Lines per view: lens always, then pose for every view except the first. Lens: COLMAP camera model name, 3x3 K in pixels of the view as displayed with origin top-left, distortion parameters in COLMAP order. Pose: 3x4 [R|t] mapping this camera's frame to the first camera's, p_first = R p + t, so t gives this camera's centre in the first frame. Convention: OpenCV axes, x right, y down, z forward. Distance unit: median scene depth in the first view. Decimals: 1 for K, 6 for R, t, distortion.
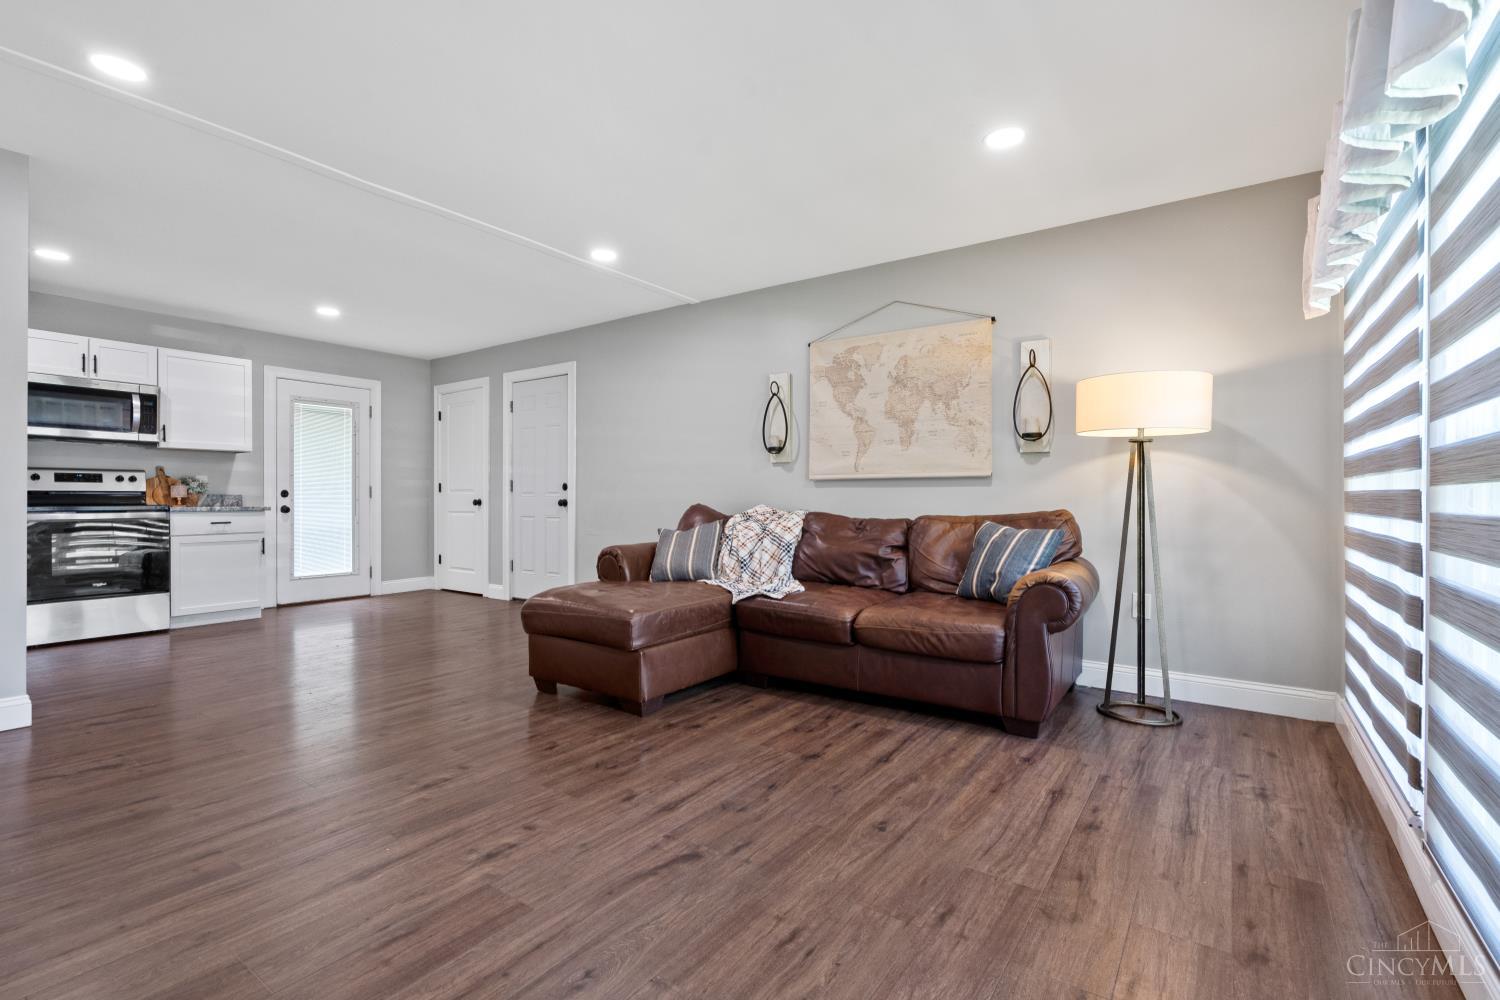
lens RADIAL K [[683.3, 0, 738.9], [0, 683.3, 501.4], [0, 0, 1]] dist [0.001203, 0.000461]
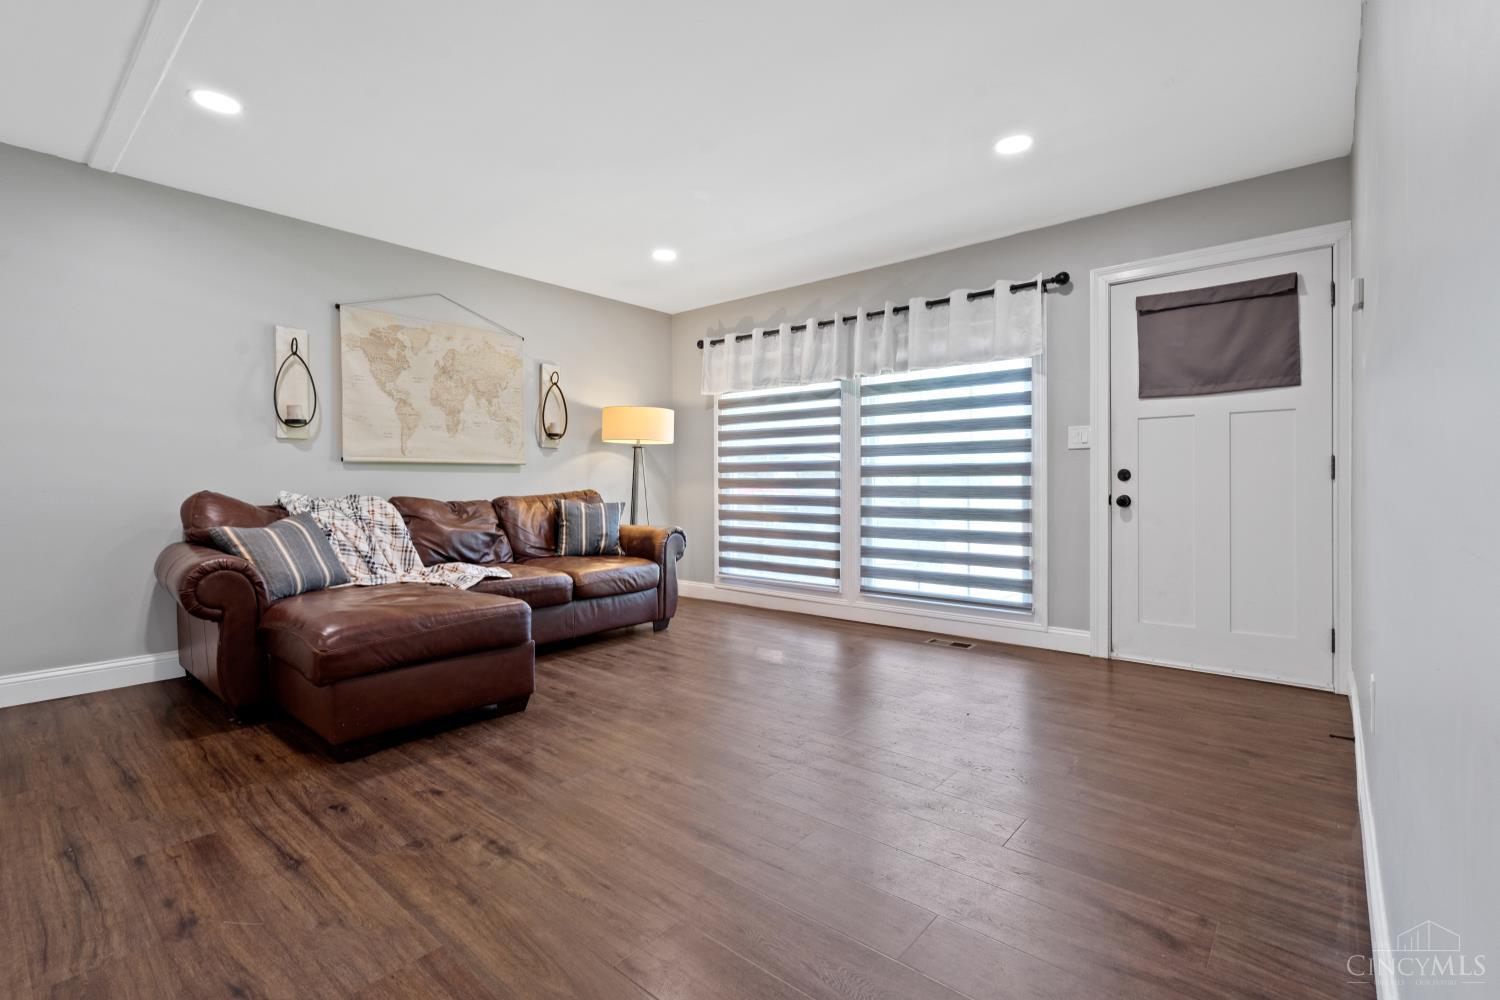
lens RADIAL K [[683.3, 0, 739.2], [0, 683.3, 489.2], [0, 0, 1]] dist [0.001203, 0.000461]
pose [[0.089058, -0.013244, 0.995938, -0.794399], [0.007428, 0.999893, 0.012632, -0.003389], [-0.995999, 0.006272, 0.089147, 0.457391]]
